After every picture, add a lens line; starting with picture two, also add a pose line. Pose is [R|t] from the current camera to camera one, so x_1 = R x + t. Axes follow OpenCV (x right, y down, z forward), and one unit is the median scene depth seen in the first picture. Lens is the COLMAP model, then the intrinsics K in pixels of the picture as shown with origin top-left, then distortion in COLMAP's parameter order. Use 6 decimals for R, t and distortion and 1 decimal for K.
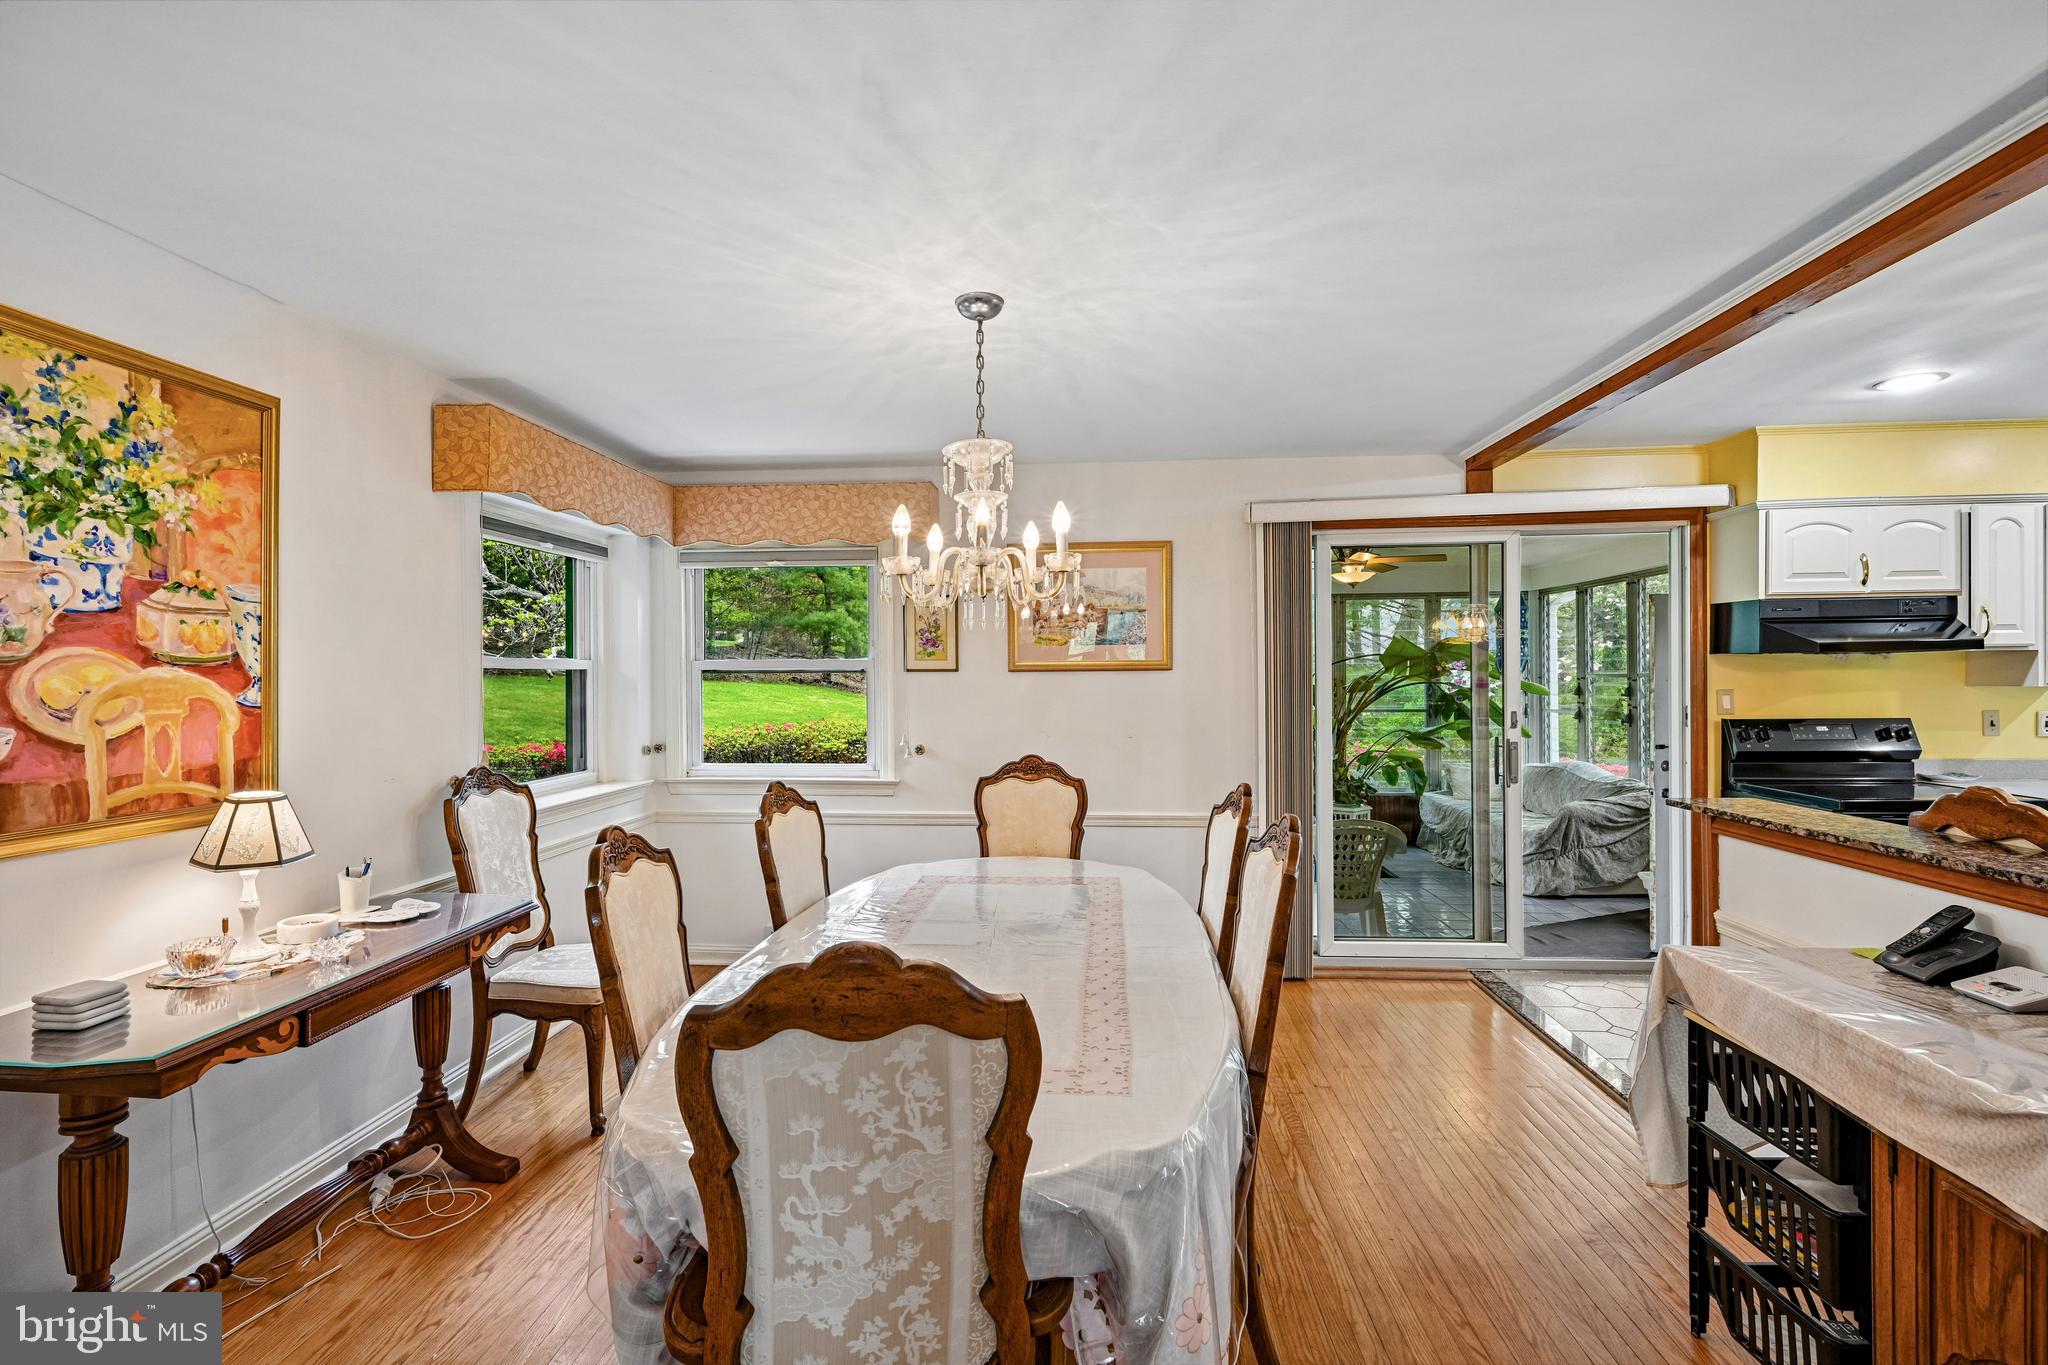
lens RADIAL K [[895.1, 0, 1022.8], [0, 895.1, 675.0], [0, 0, 1]] dist [-0.000750, 0.000372]
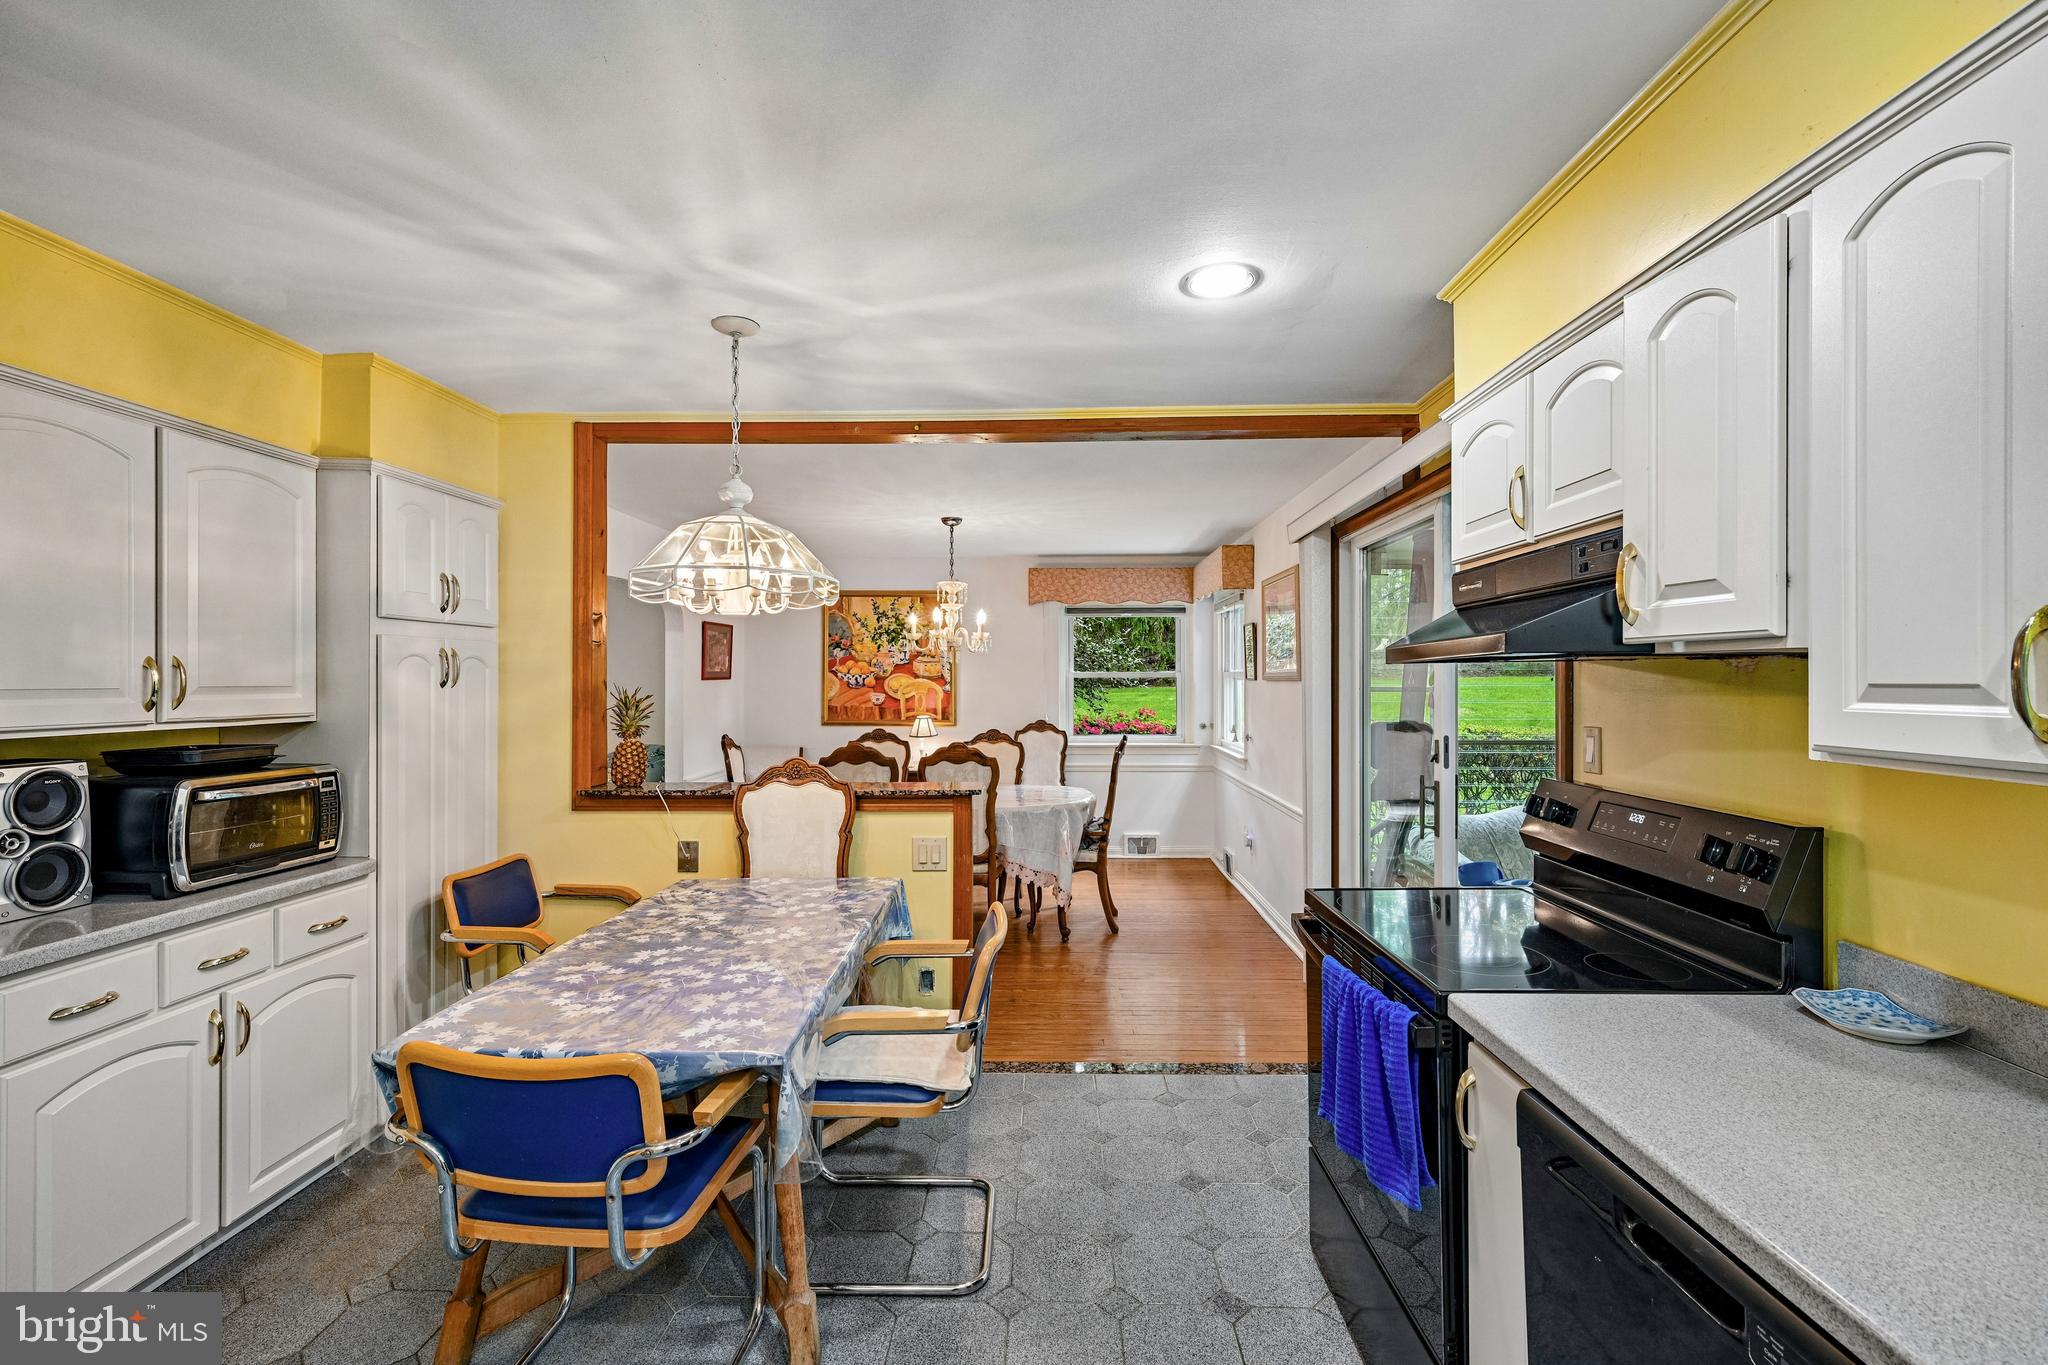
lens RADIAL K [[895.1, 0, 1022.2], [0, 895.1, 682.1], [0, 0, 1]] dist [-0.000750, 0.000372]
pose [[0.047159, 0.010645, -0.998831, 2.323228], [0.000813, 0.999942, 0.010695, -0.029870], [0.998887, -0.001317, 0.047148, 1.121857]]
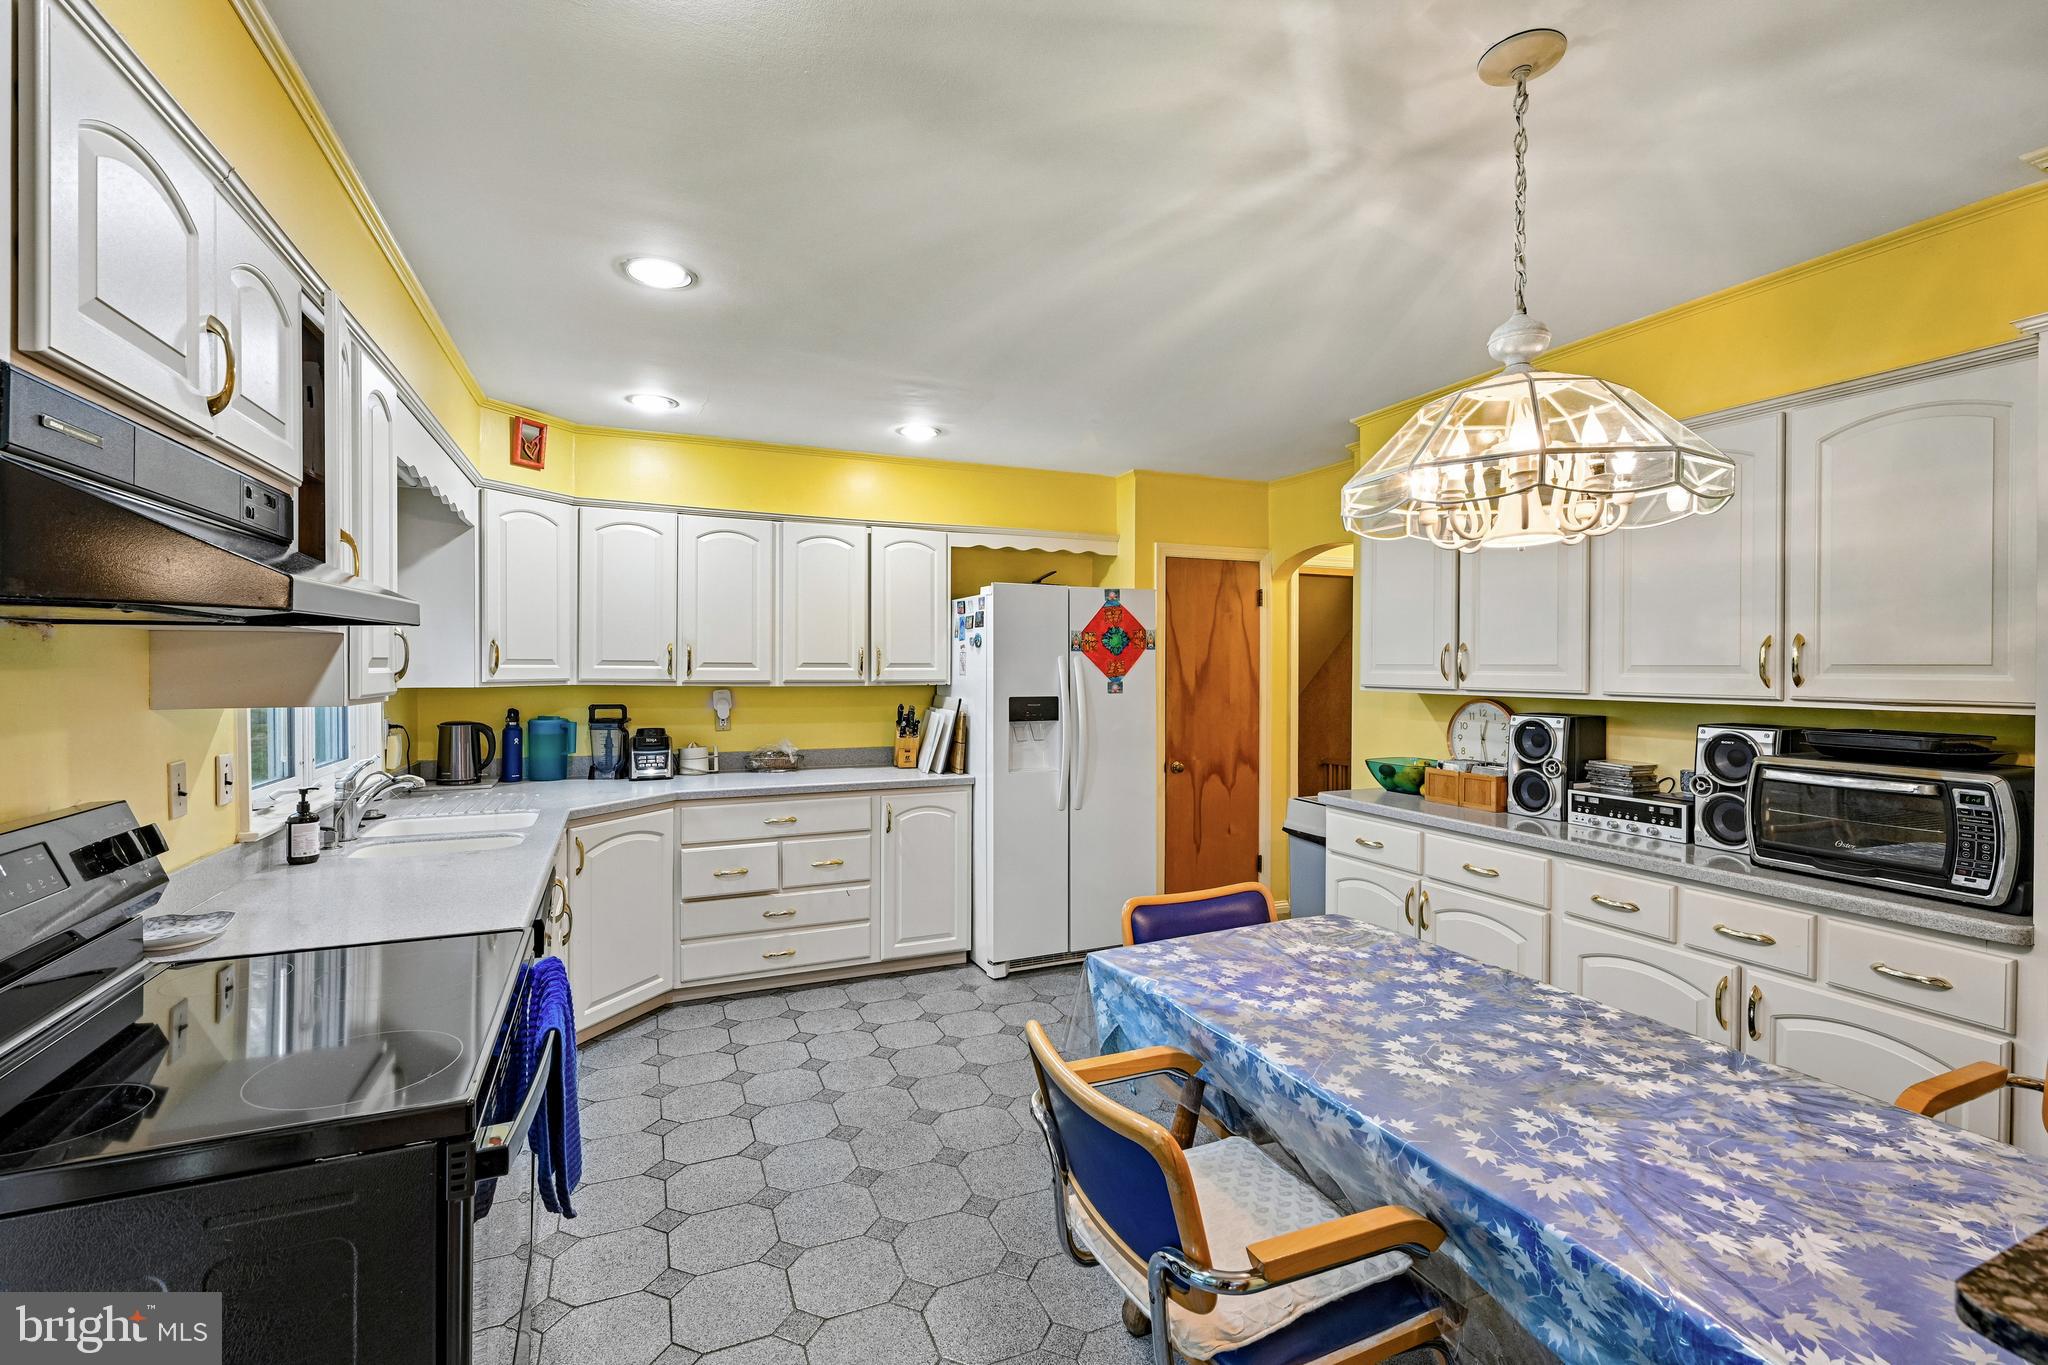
lens RADIAL K [[895.1, 0, 1026.1], [0, 895.1, 673.7], [0, 0, 1]] dist [-0.000750, 0.000372]
pose [[-0.467523, 0.000473, 0.883981, 0.832407], [0.002706, 0.999996, 0.000897, -0.007226], [-0.883977, 0.002812, -0.467522, 1.441573]]
